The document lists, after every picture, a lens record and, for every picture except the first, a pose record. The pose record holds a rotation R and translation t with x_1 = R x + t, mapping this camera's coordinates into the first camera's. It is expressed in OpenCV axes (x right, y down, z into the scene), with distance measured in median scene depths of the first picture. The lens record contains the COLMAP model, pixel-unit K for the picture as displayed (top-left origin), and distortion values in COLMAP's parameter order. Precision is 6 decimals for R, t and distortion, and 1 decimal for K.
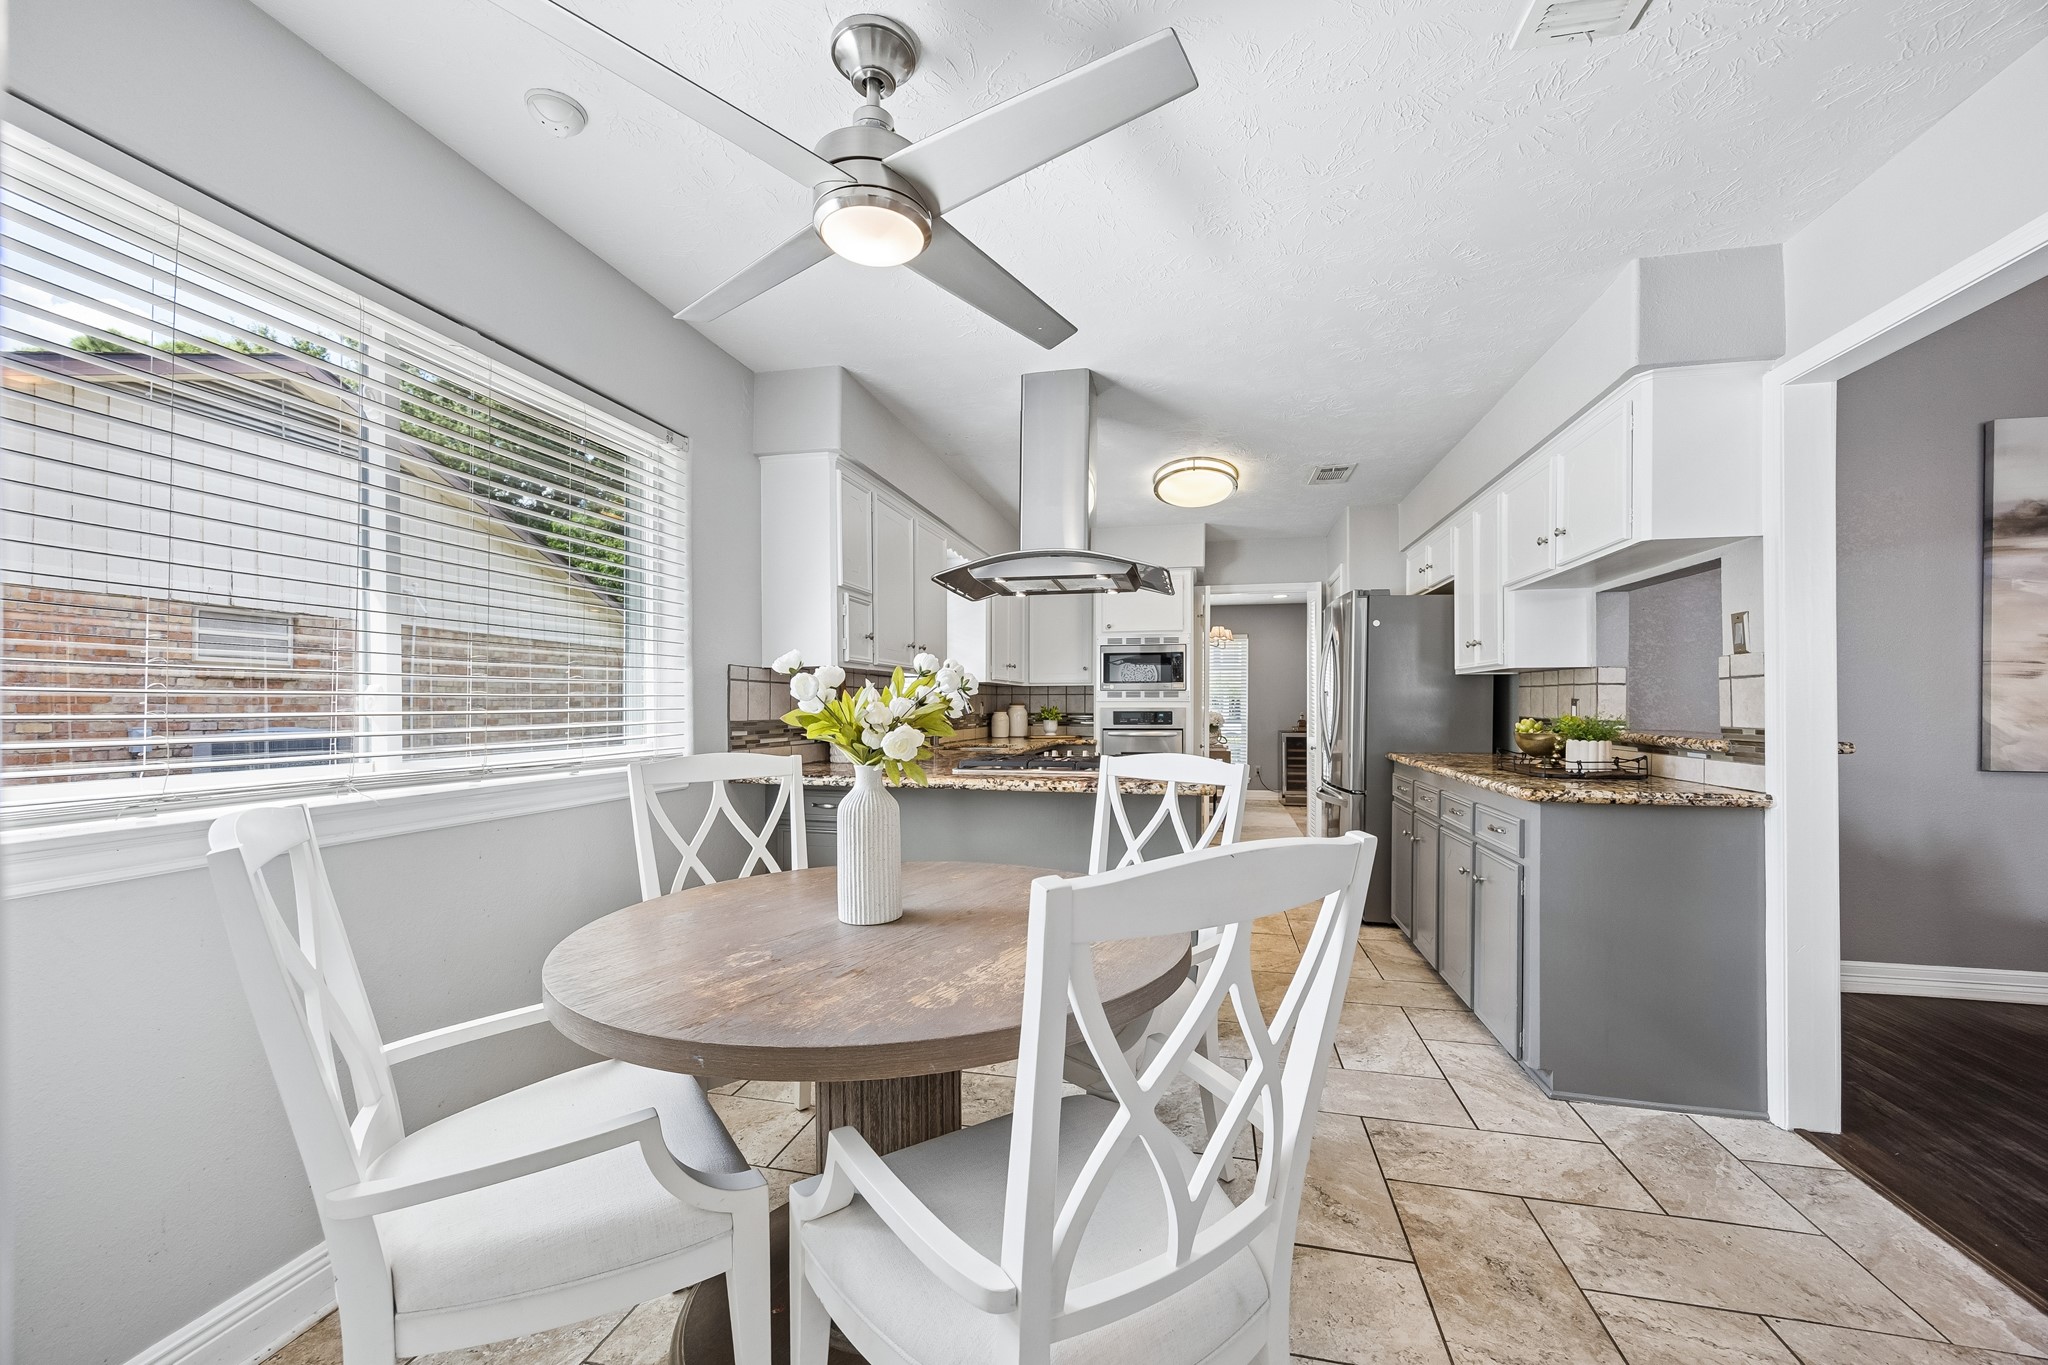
lens RADIAL K [[791.0, 0, 1037.8], [0, 791.0, 685.1], [0, 0, 1]] dist [0.000229, -0.000117]
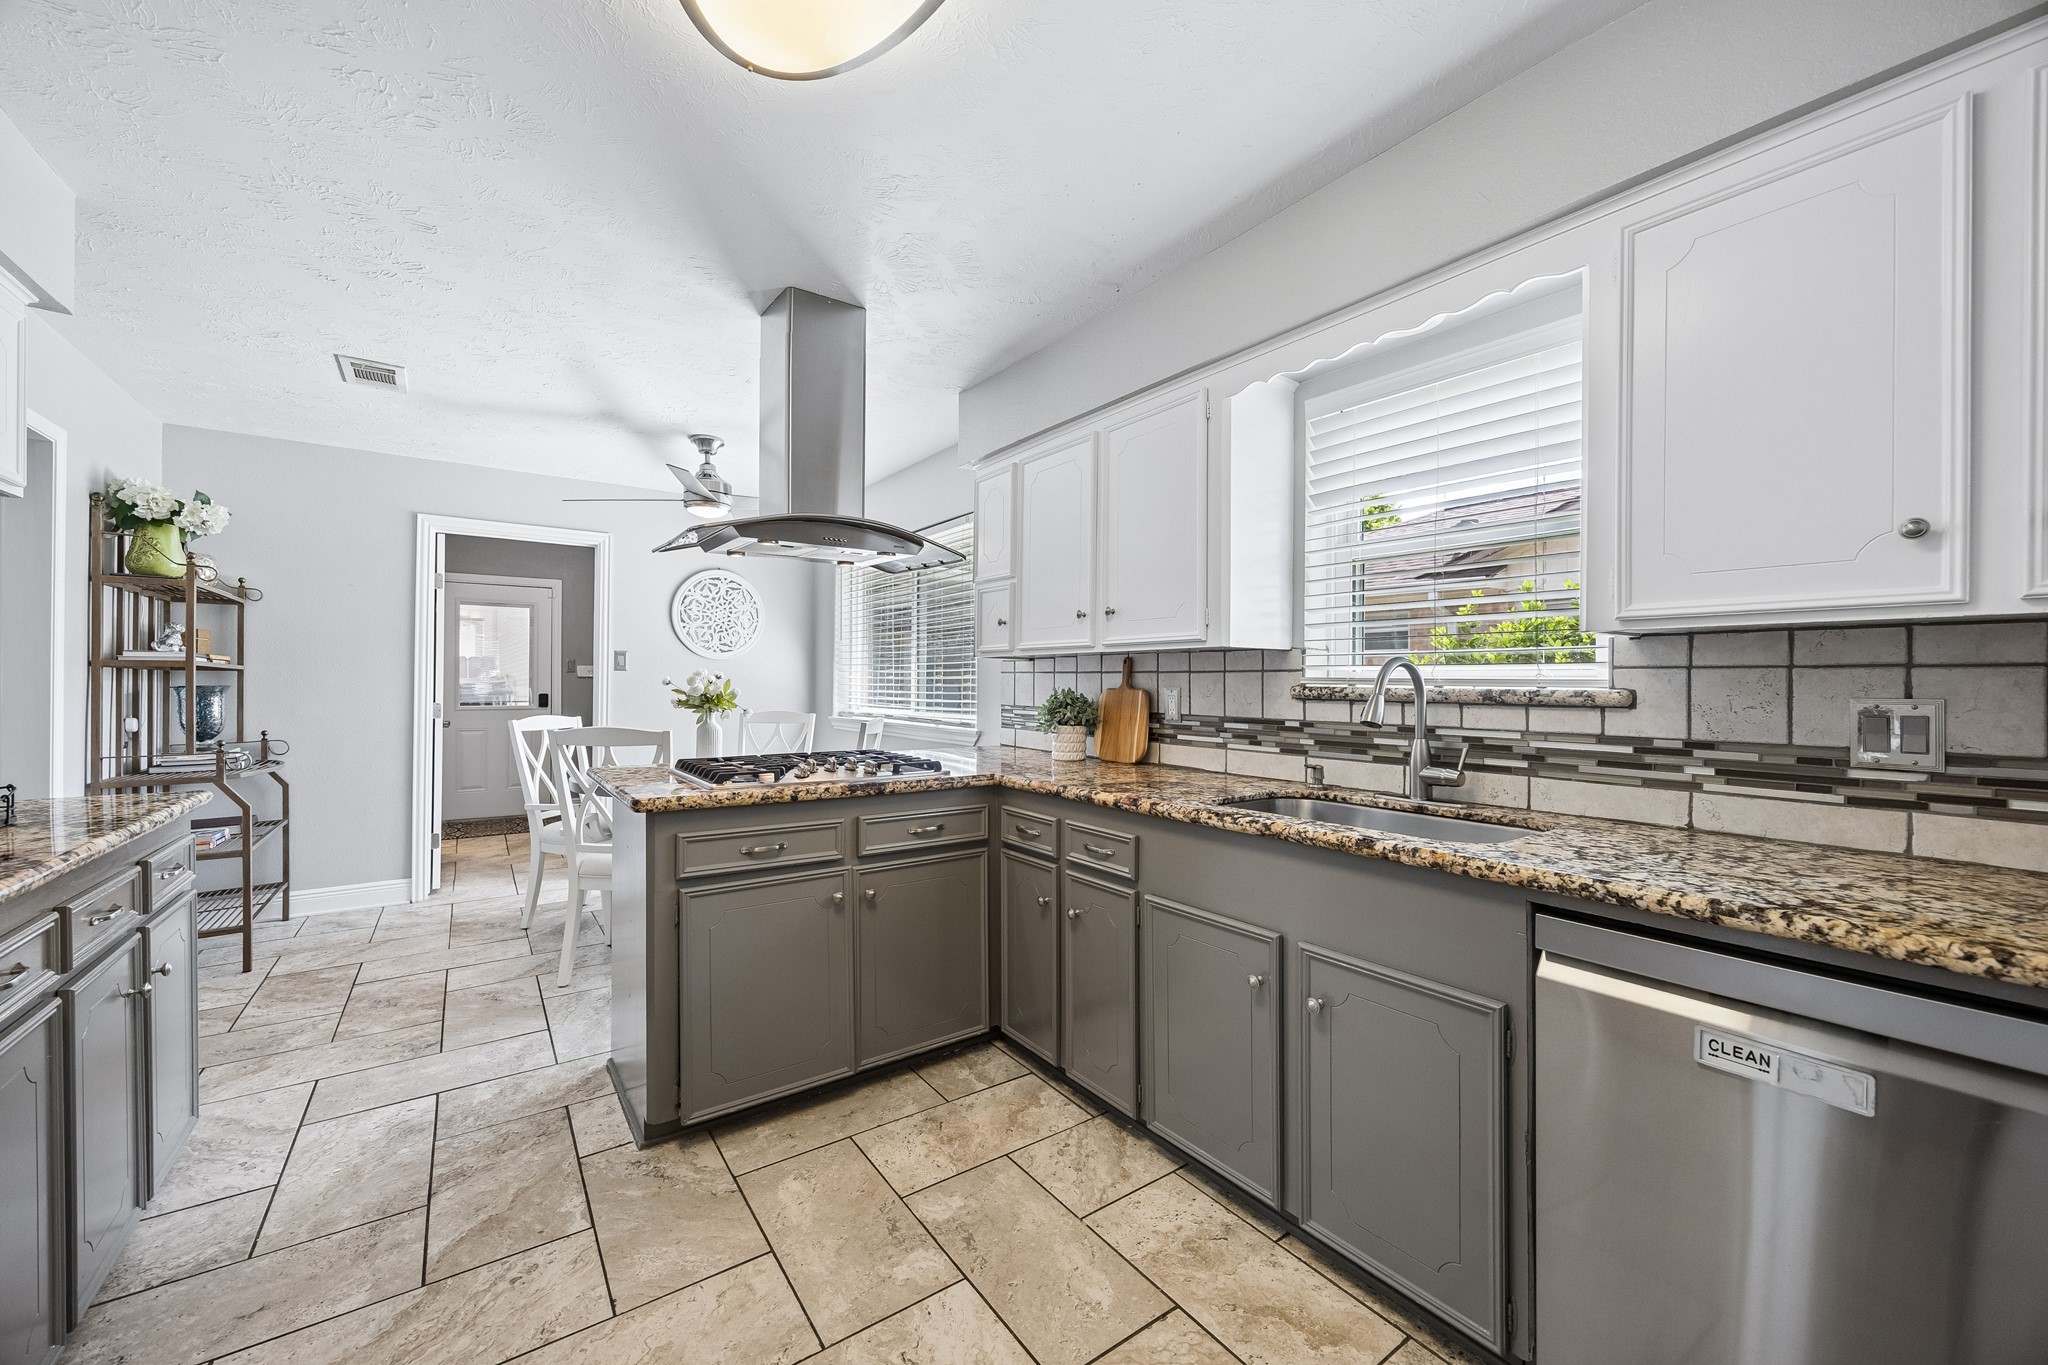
lens RADIAL K [[791.0, 0, 1027.8], [0, 791.0, 689.8], [0, 0, 1]] dist [0.000229, -0.000117]
pose [[-0.675350, 0.006910, -0.737465, 0.363926], [0.016558, 0.999846, -0.005794, 0.020076], [0.737311, -0.016124, -0.675361, 1.297821]]
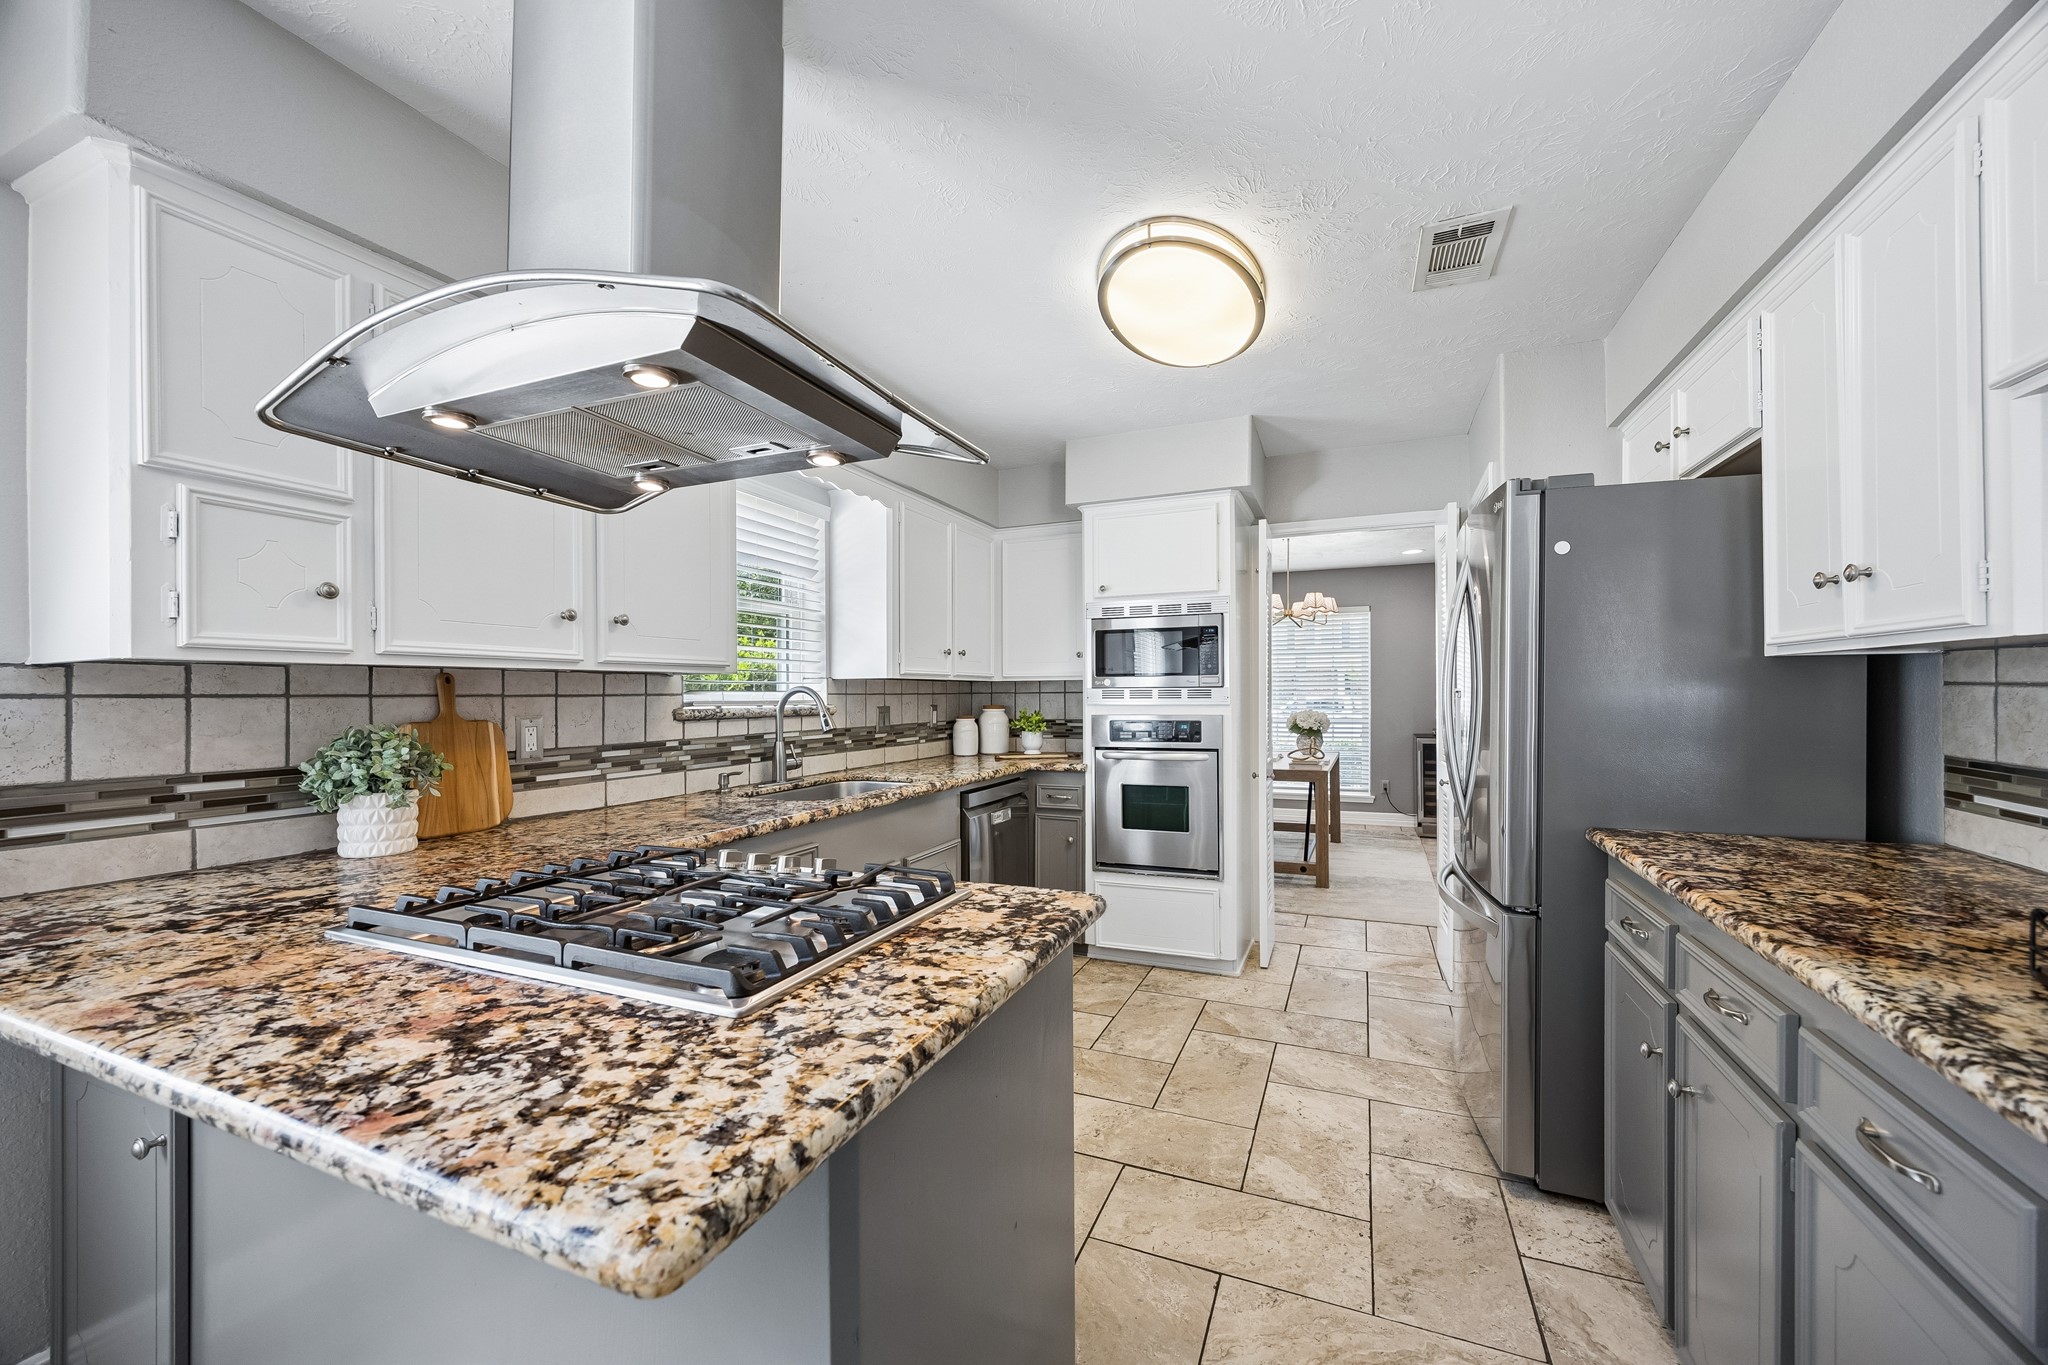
lens RADIAL K [[791.0, 0, 1031.5], [0, 791.0, 679.1], [0, 0, 1]] dist [0.000229, -0.000117]
pose [[0.983363, -0.009109, -0.181423, 0.205774], [0.010577, 0.999919, 0.007123, -0.008147], [0.181344, -0.008924, 0.983379, 0.487589]]
